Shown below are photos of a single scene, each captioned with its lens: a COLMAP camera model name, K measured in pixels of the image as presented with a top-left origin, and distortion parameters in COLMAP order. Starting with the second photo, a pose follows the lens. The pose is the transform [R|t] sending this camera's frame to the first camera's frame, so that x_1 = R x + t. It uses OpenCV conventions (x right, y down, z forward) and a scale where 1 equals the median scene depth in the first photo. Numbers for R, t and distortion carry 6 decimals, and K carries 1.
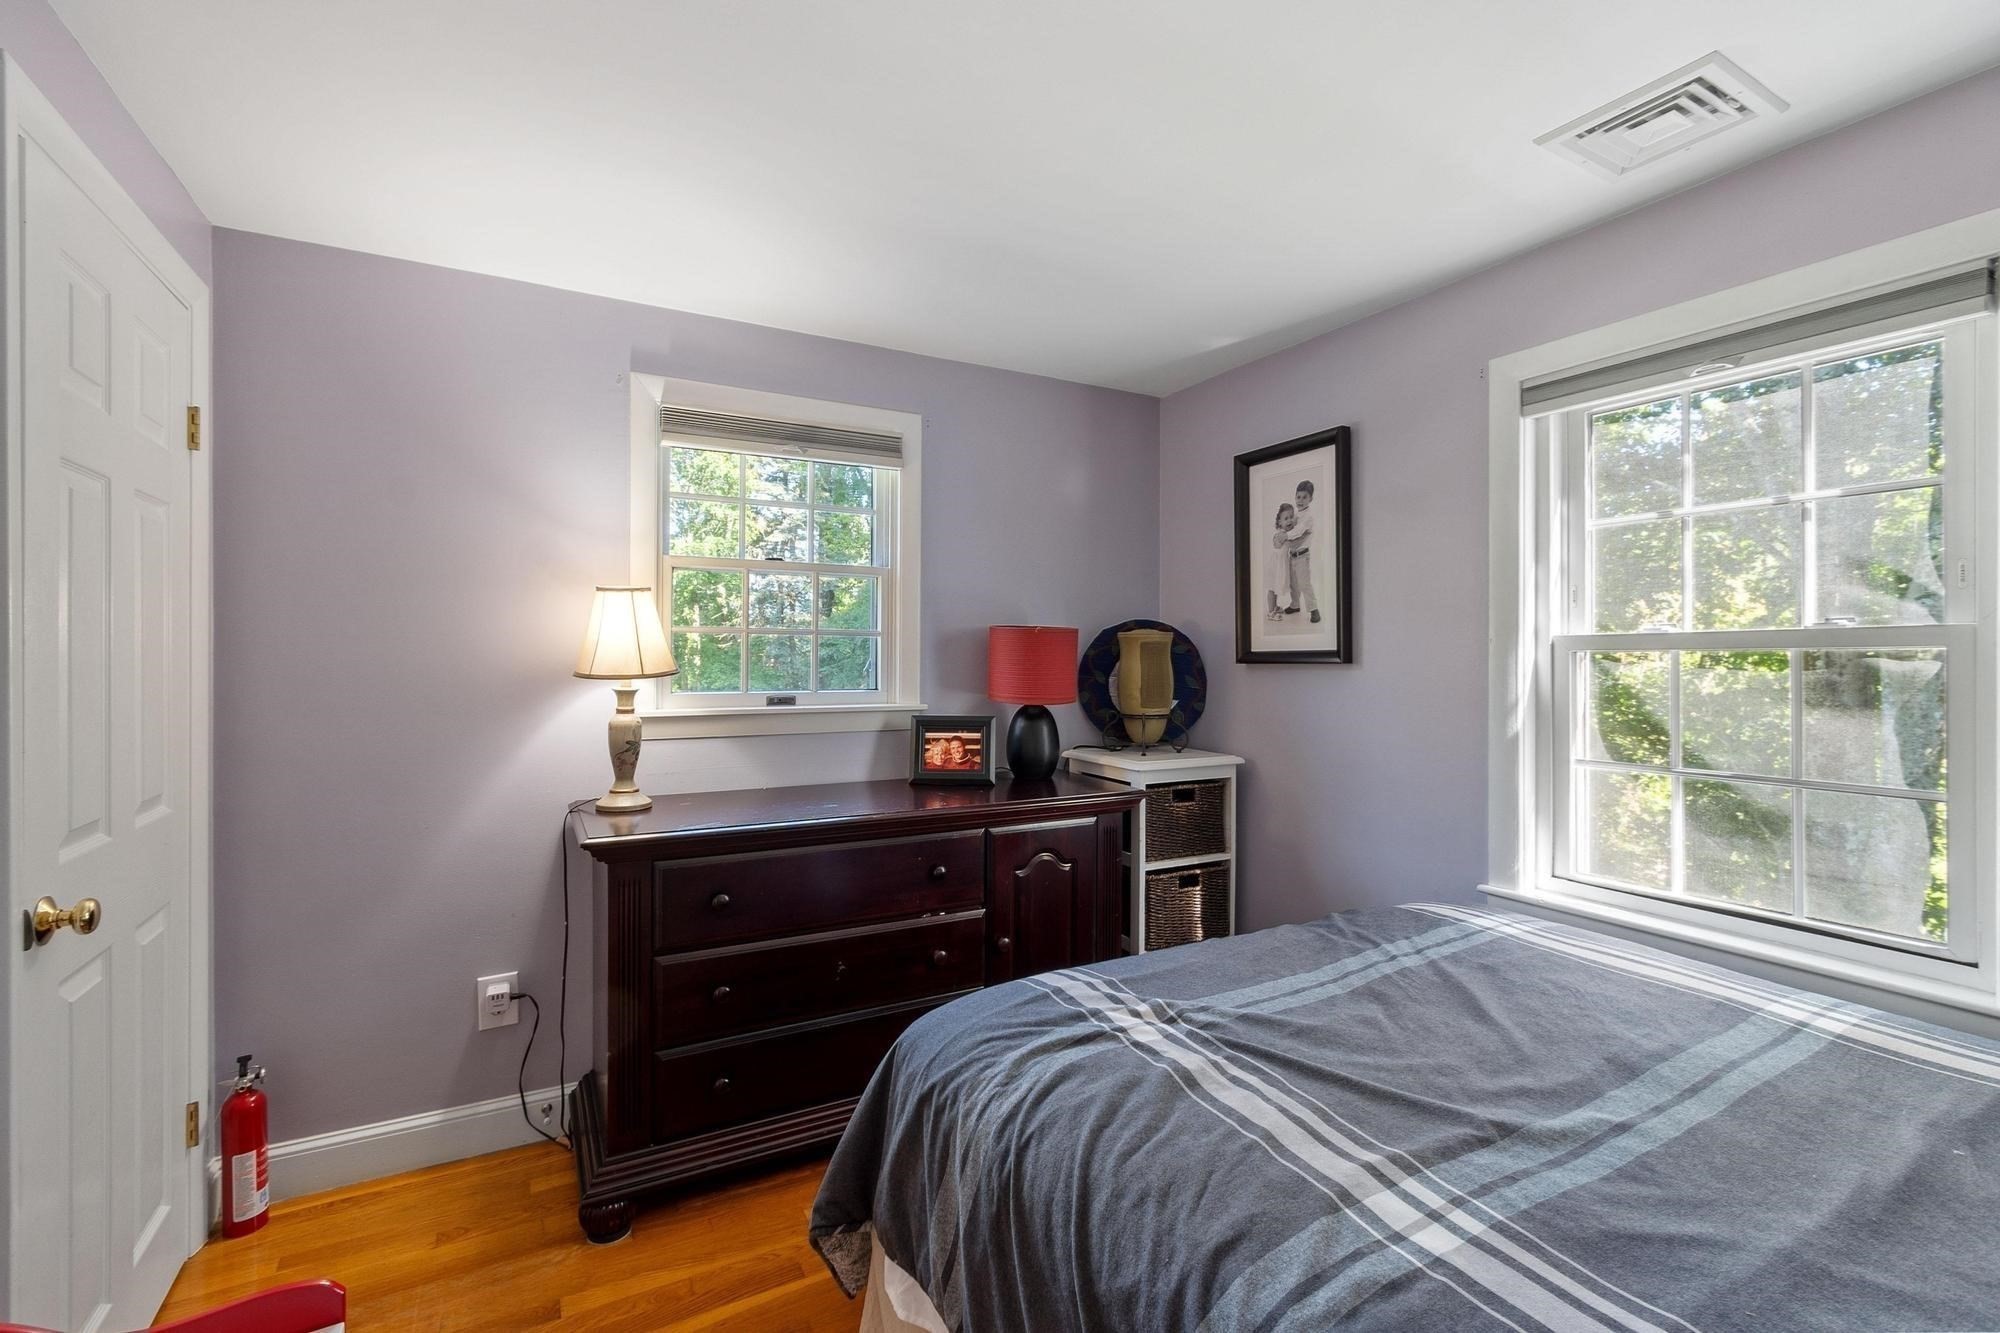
lens RADIAL K [[873.7, 0, 999.2], [0, 873.7, 652.5], [0, 0, 1]] dist [-0.001941, -0.000373]
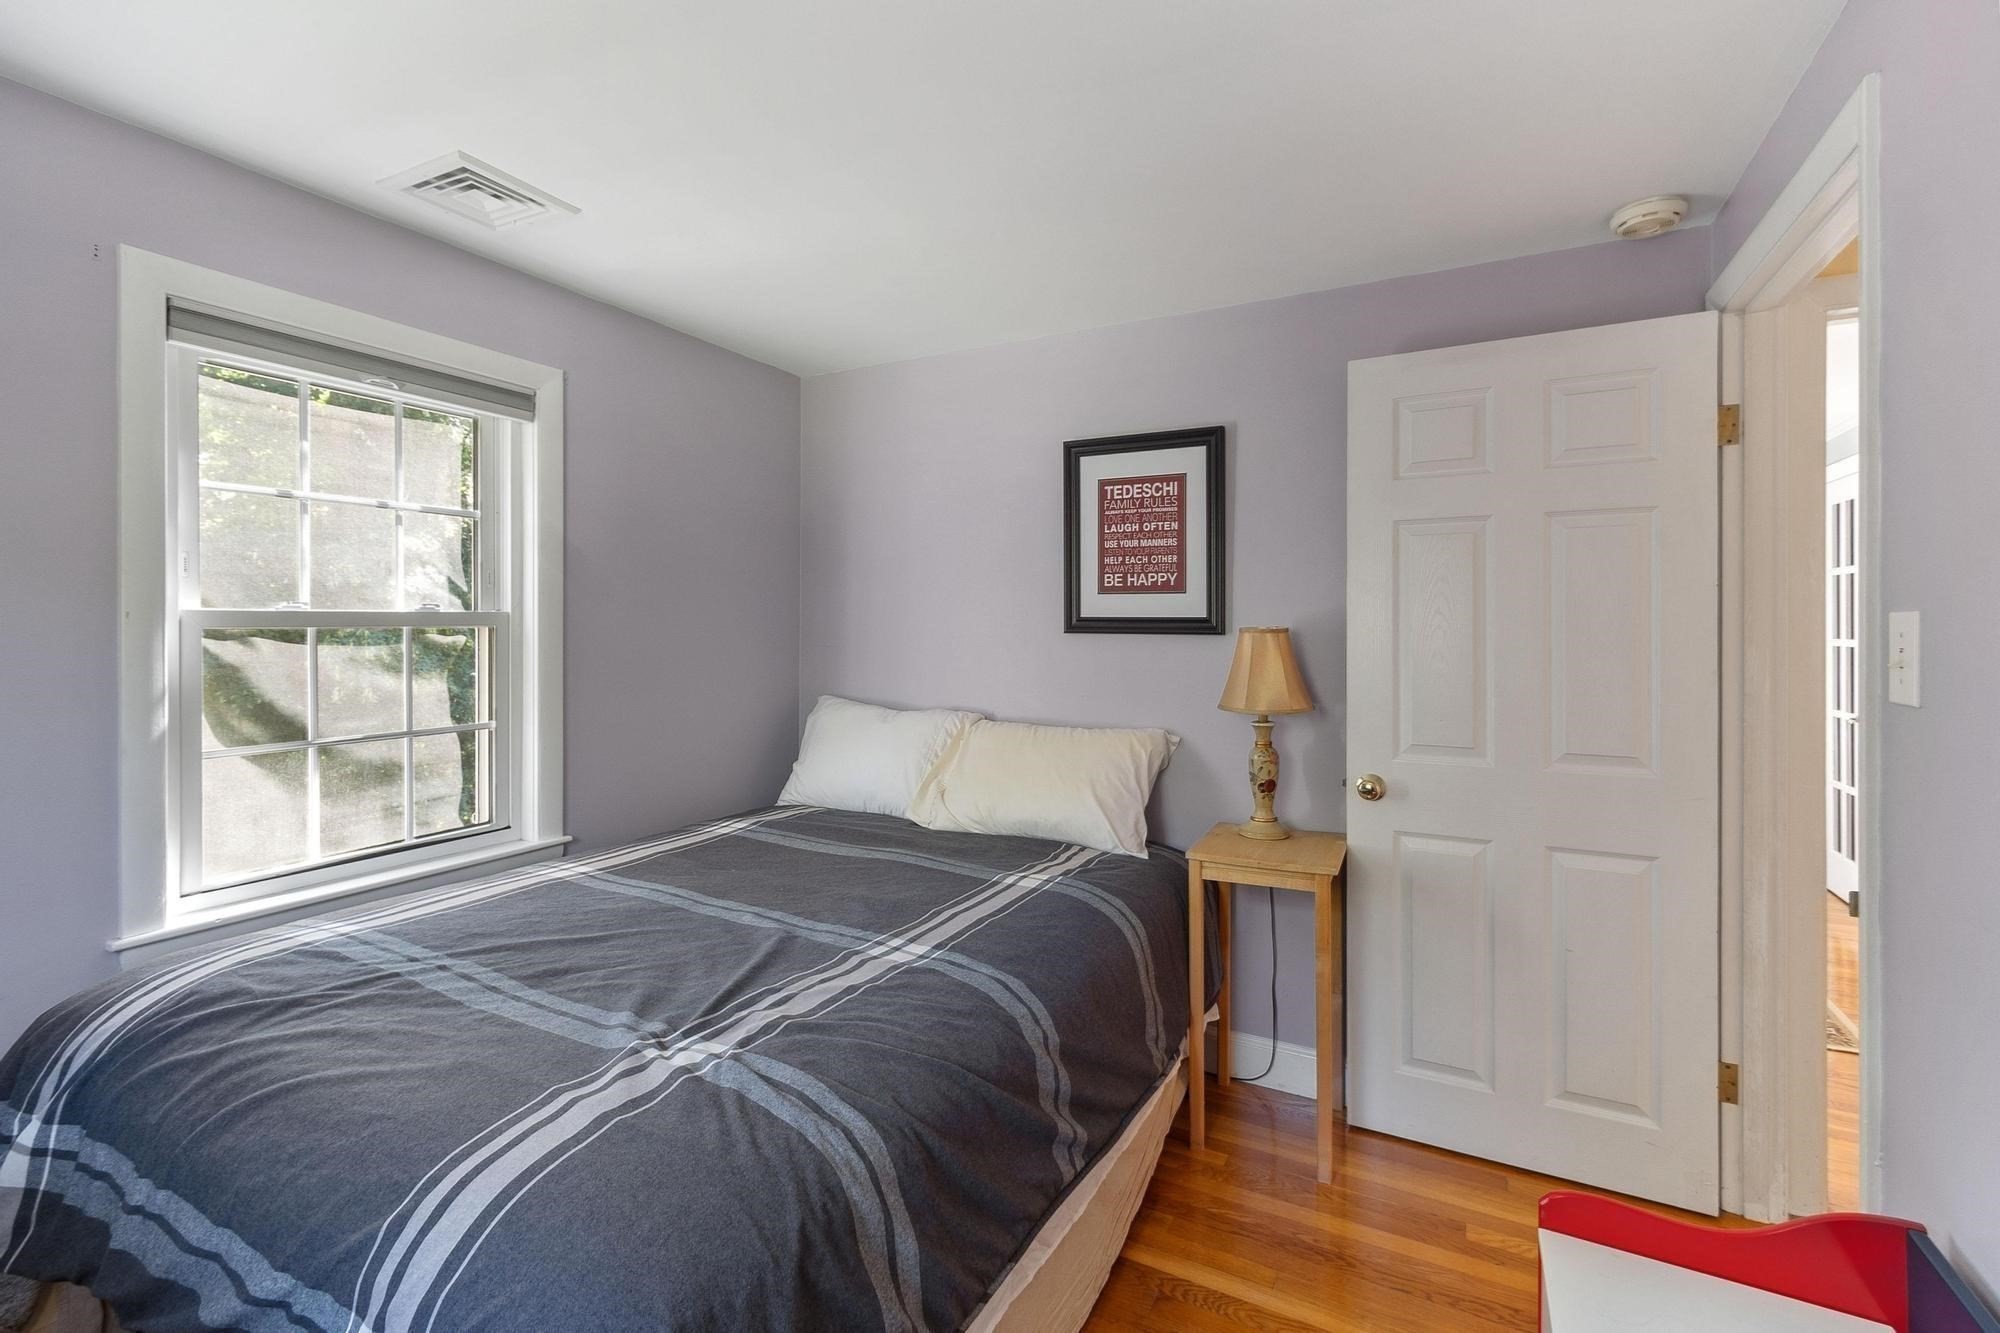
lens RADIAL K [[873.7, 0, 975.5], [0, 873.7, 636.9], [0, 0, 1]] dist [-0.001941, -0.000373]
pose [[-0.527435, -0.008155, 0.849556, -0.636223], [-0.002695, 0.999965, 0.007926, -0.003402], [-0.849591, 0.001891, -0.527439, 1.046365]]
